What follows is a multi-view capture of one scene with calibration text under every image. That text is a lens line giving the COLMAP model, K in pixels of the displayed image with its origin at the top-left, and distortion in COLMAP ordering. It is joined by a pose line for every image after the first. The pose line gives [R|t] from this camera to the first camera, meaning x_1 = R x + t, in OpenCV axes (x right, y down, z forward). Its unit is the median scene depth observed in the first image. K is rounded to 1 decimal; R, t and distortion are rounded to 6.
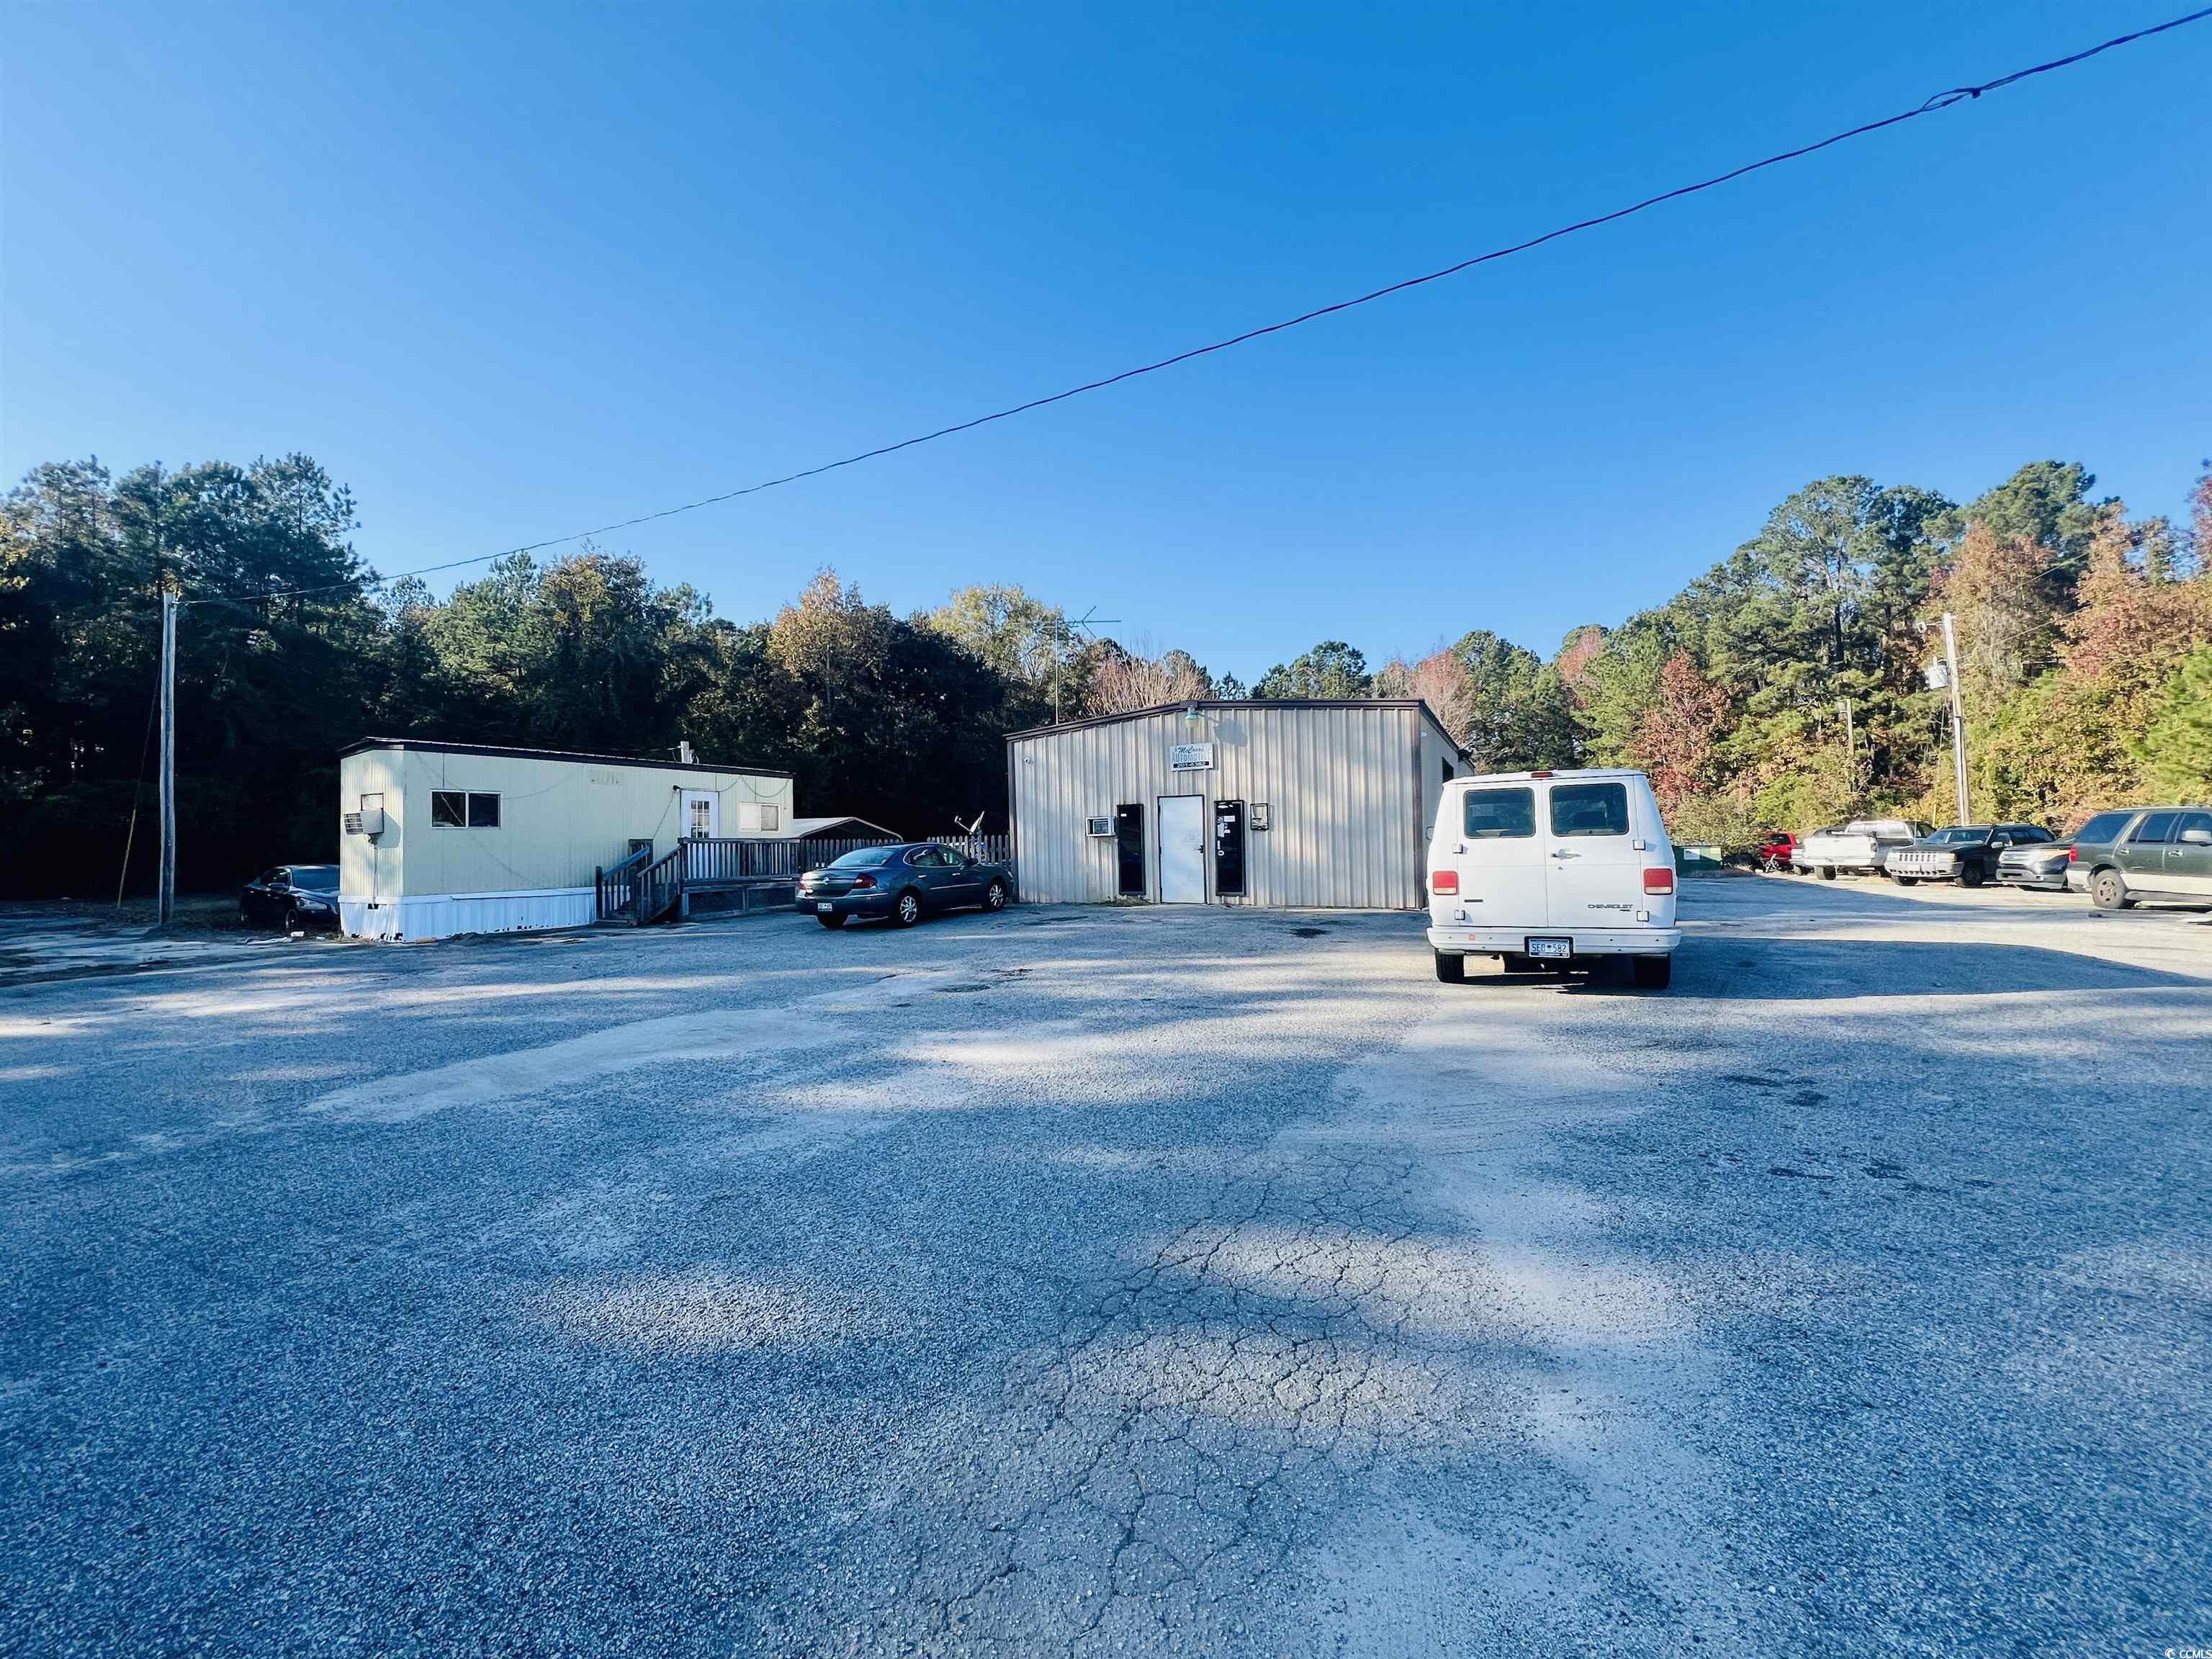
lens RADIAL K [[890.1, 0, 1097.8], [0, 890.1, 826.8], [0, 0, 1]] dist [0.001558, 0.000293]
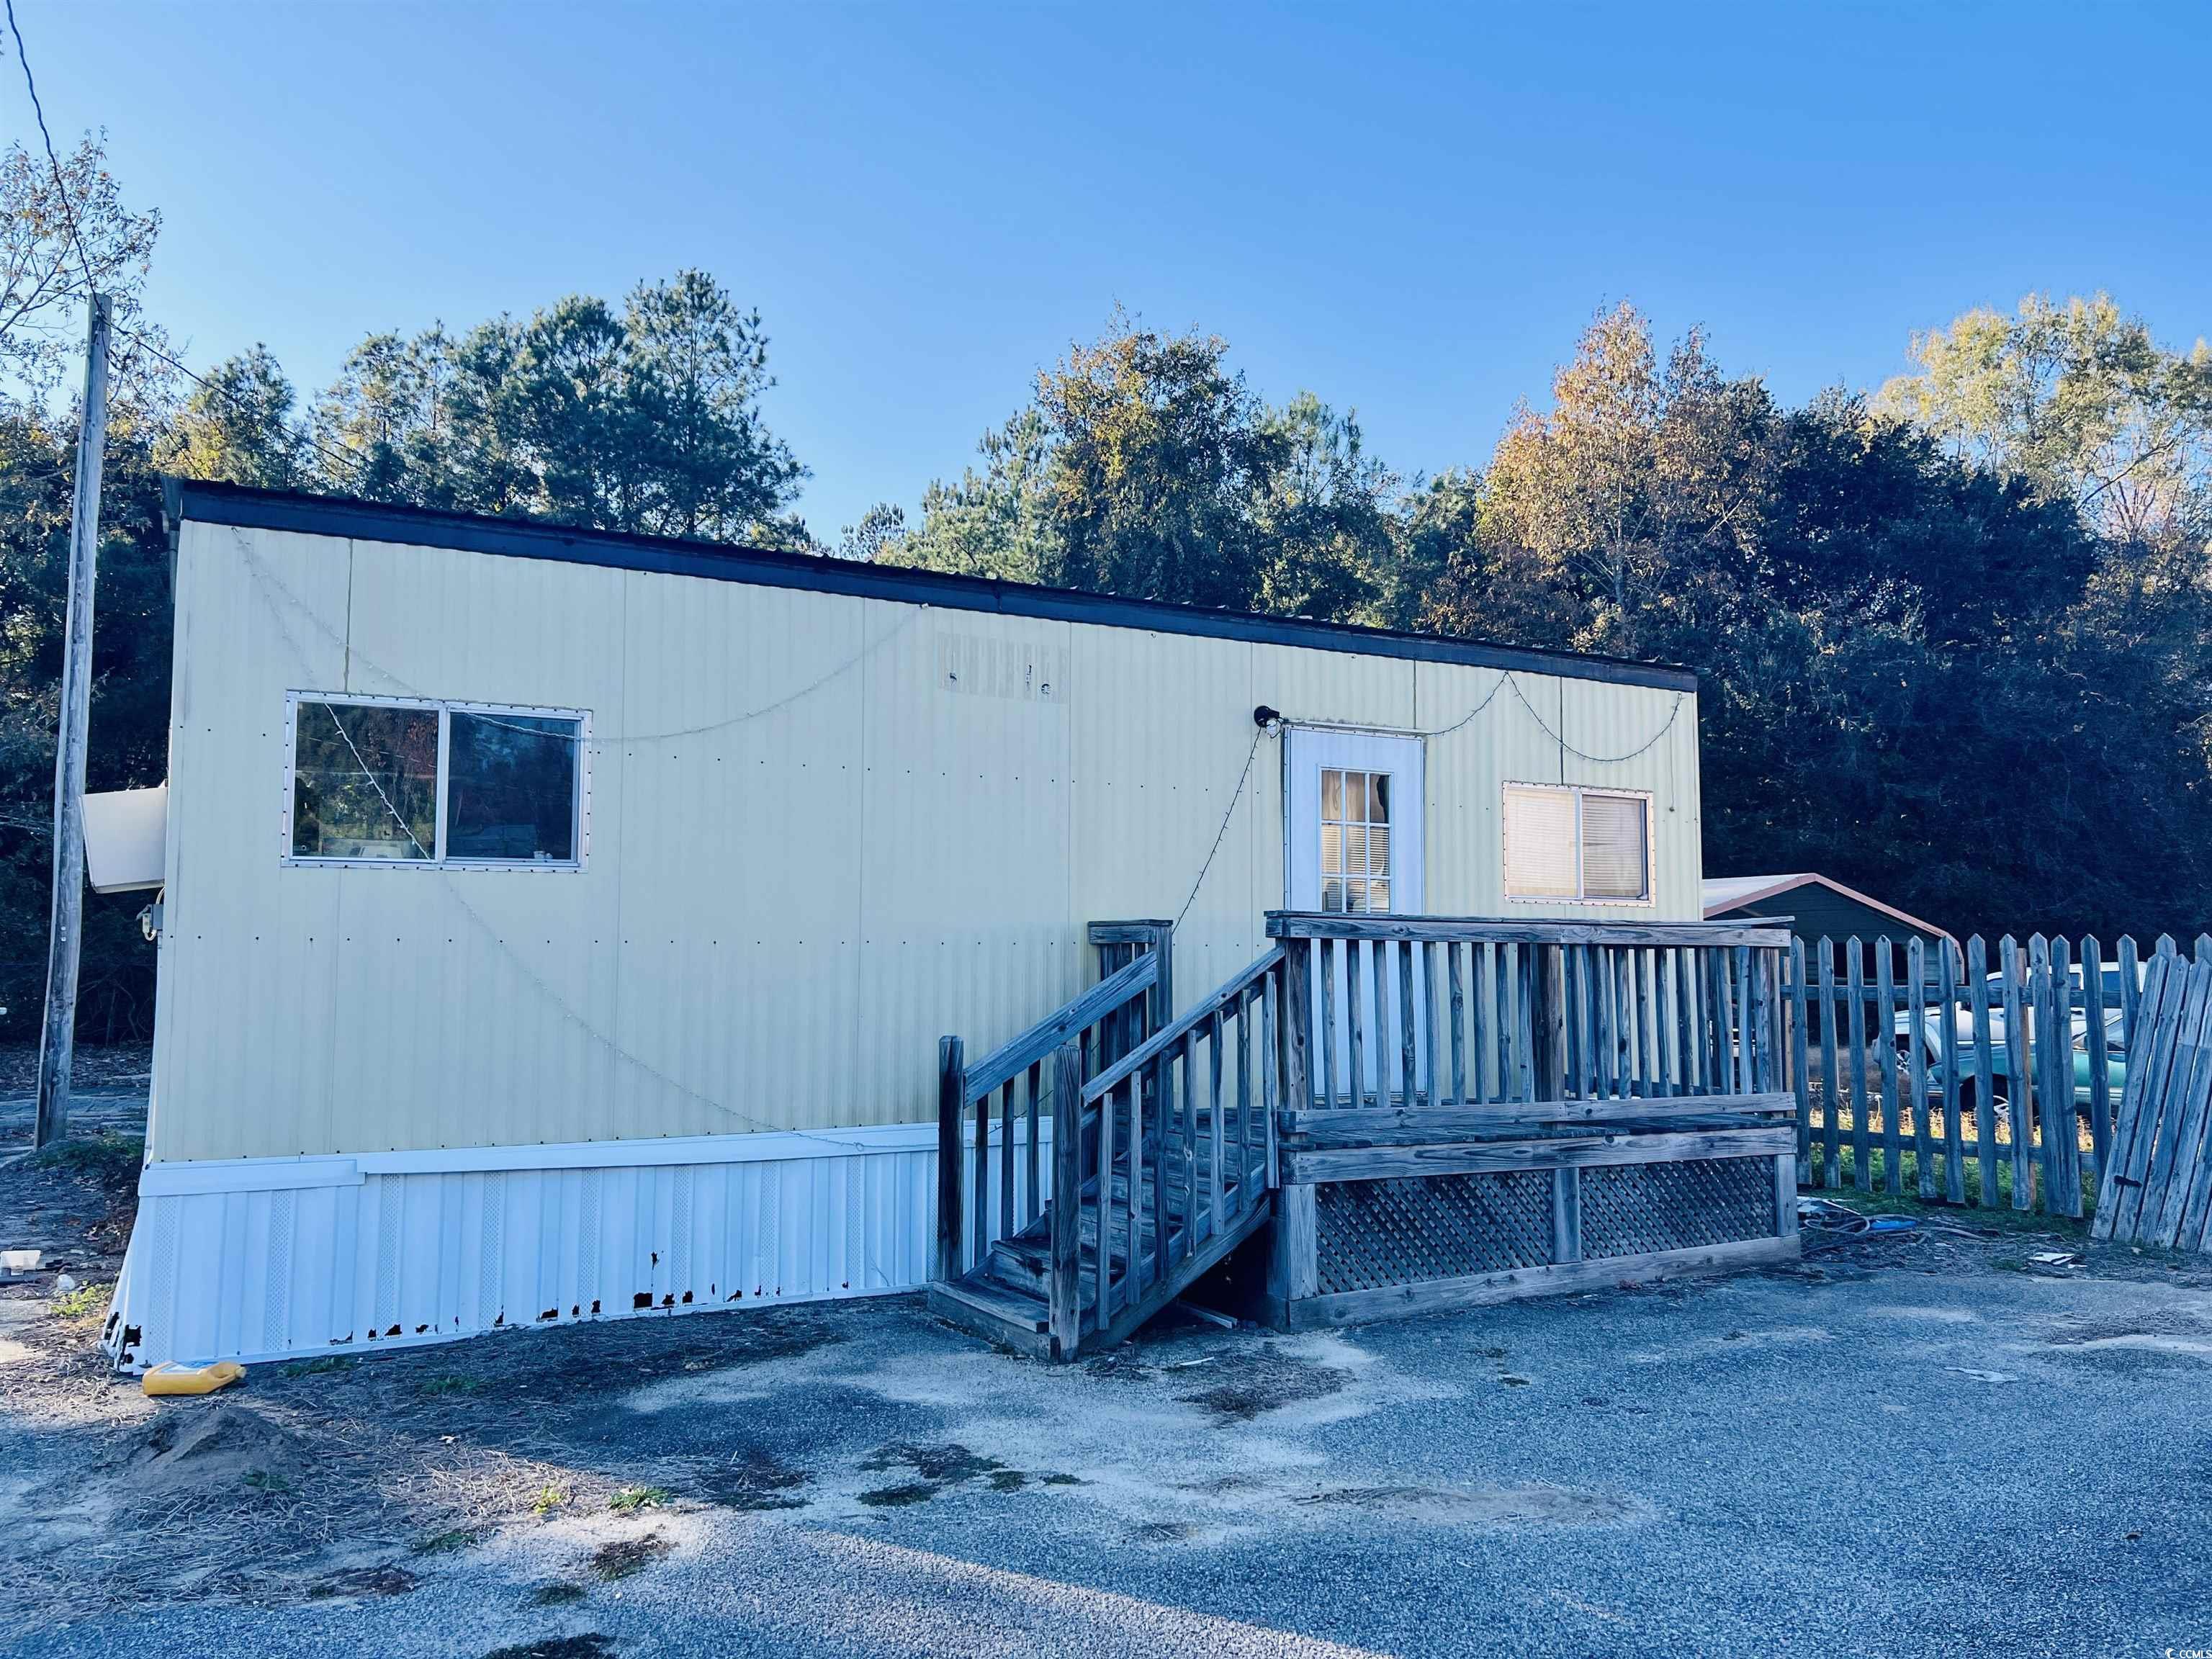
lens RADIAL K [[1677.1, 0, 1106.2], [0, 1677.1, 828.4], [0, 0, 1]] dist [0.013555, 0.000647]
pose [[0.849580, -0.031099, -0.526542, -0.118693], [-0.002188, 0.998044, -0.062478, 0.007167], [0.527455, 0.054232, 0.847850, 0.258975]]
